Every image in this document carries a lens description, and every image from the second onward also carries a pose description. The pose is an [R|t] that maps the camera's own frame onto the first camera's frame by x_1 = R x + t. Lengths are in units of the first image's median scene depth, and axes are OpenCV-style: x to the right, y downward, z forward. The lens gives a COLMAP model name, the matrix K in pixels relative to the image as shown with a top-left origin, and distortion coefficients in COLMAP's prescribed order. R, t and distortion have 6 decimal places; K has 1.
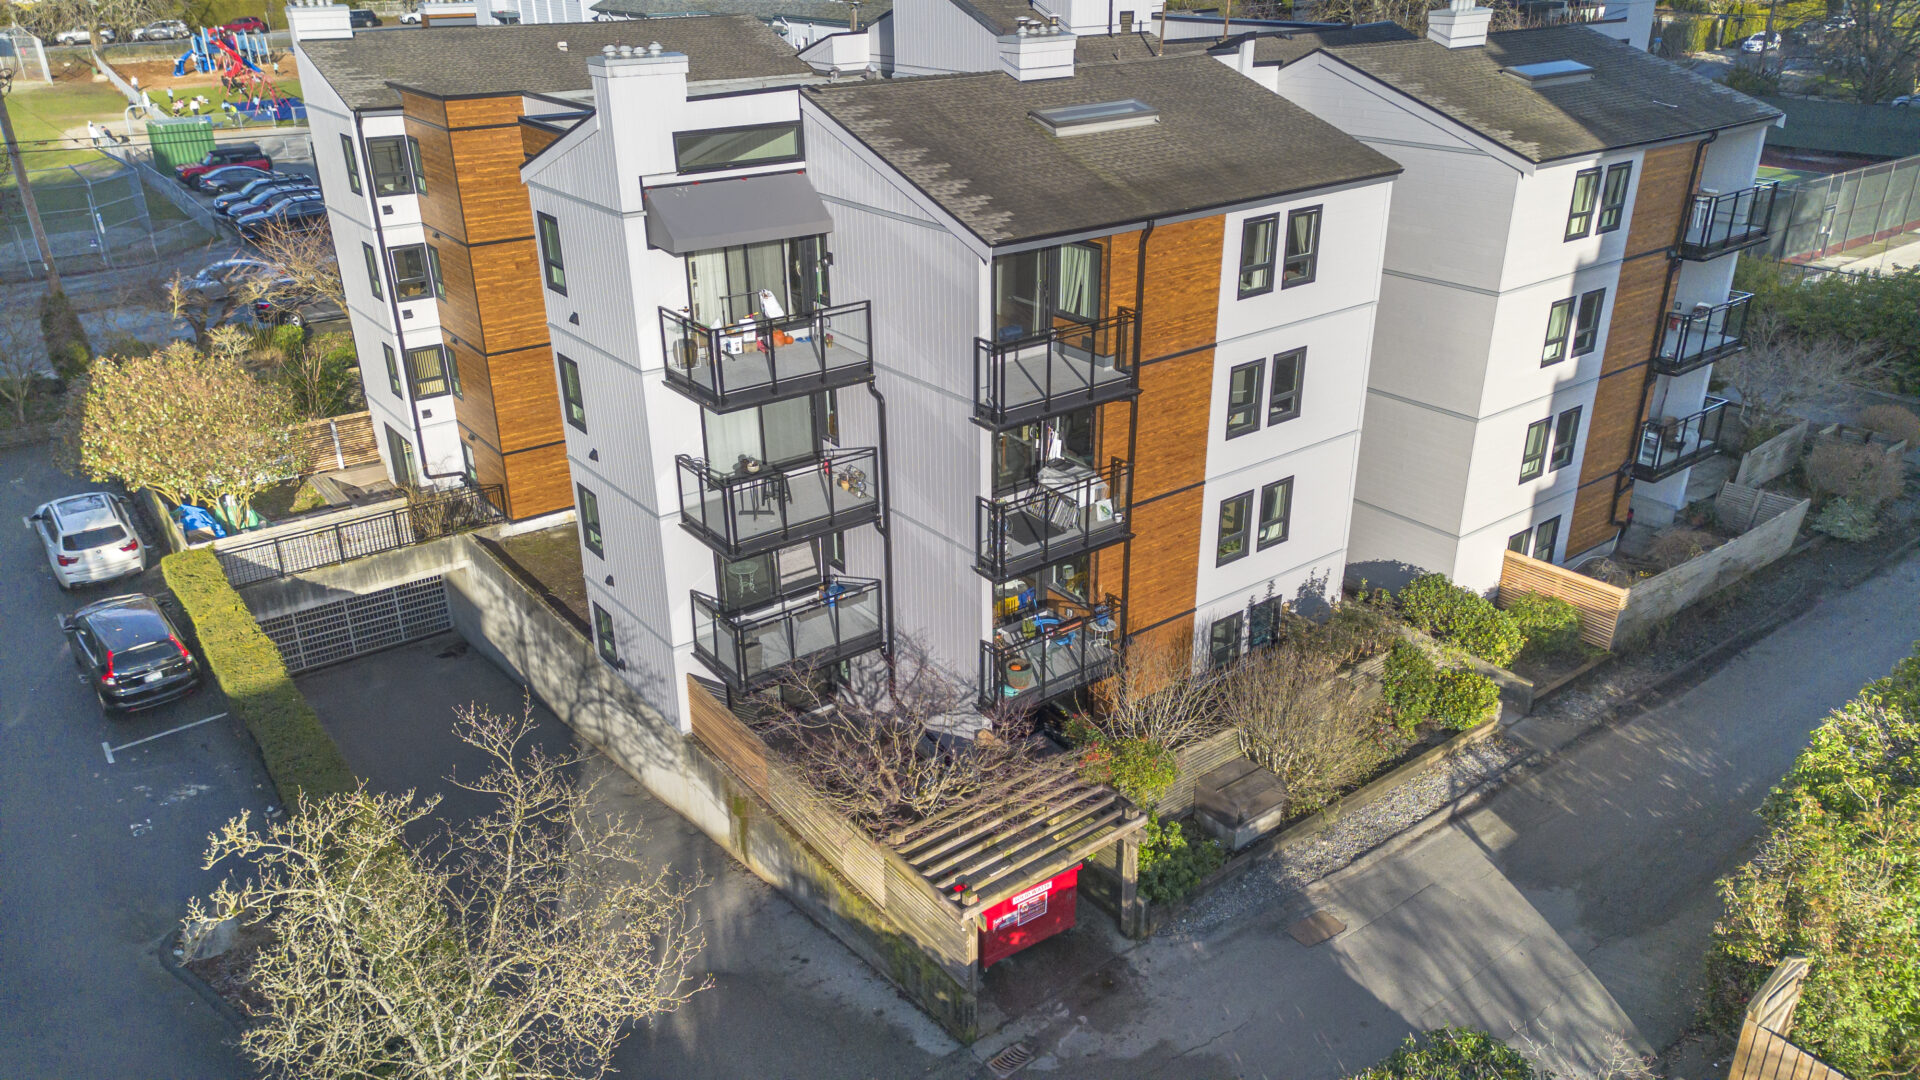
lens RADIAL K [[1365.2, 0, 960.0], [0, 1365.2, 540.0], [0, 0, 1]] dist [0.096661, -0.108453]
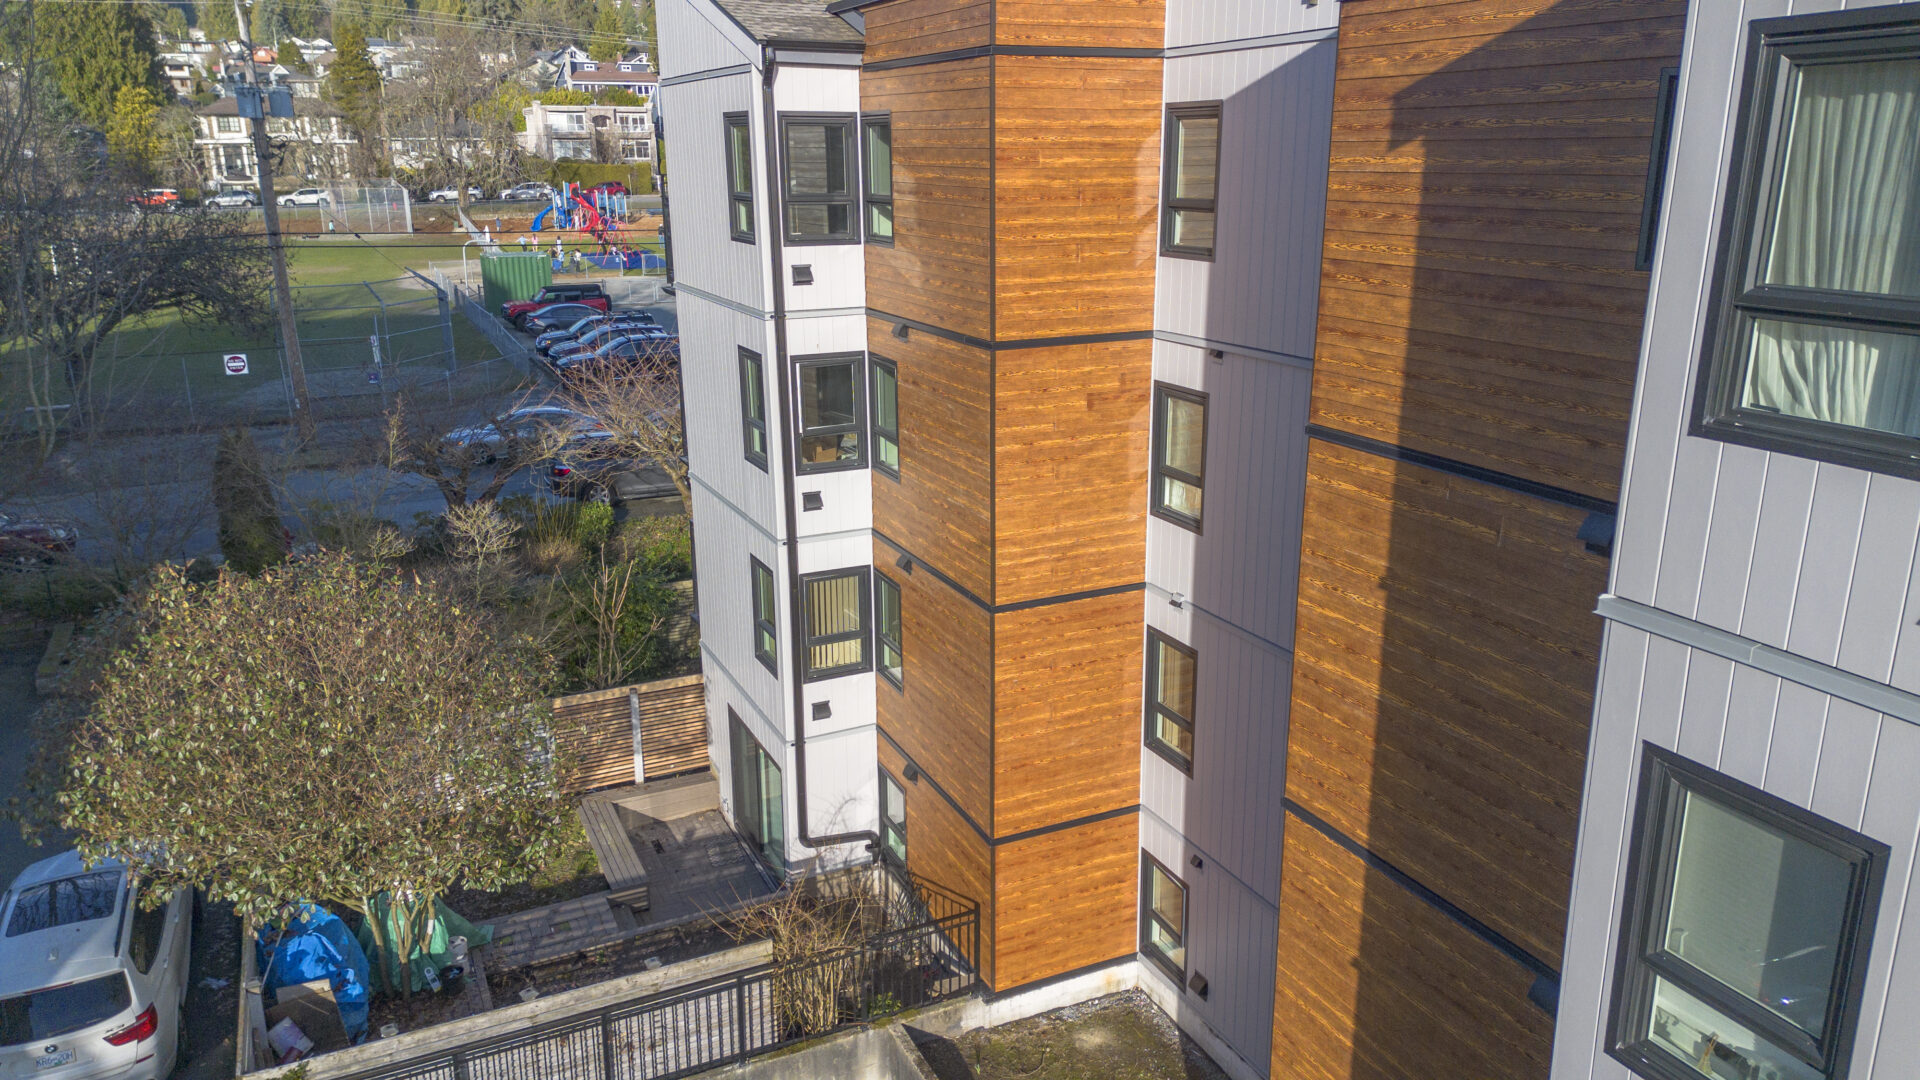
lens RADIAL K [[1365.2, 0, 960.0], [0, 1365.2, 540.0], [0, 0, 1]] dist [0.096661, -0.108453]
pose [[0.978201, 0.061739, -0.198273, -0.234690], [-0.088525, 0.987658, -0.129209, -0.086474], [0.187848, 0.143945, 0.971593, 0.513607]]
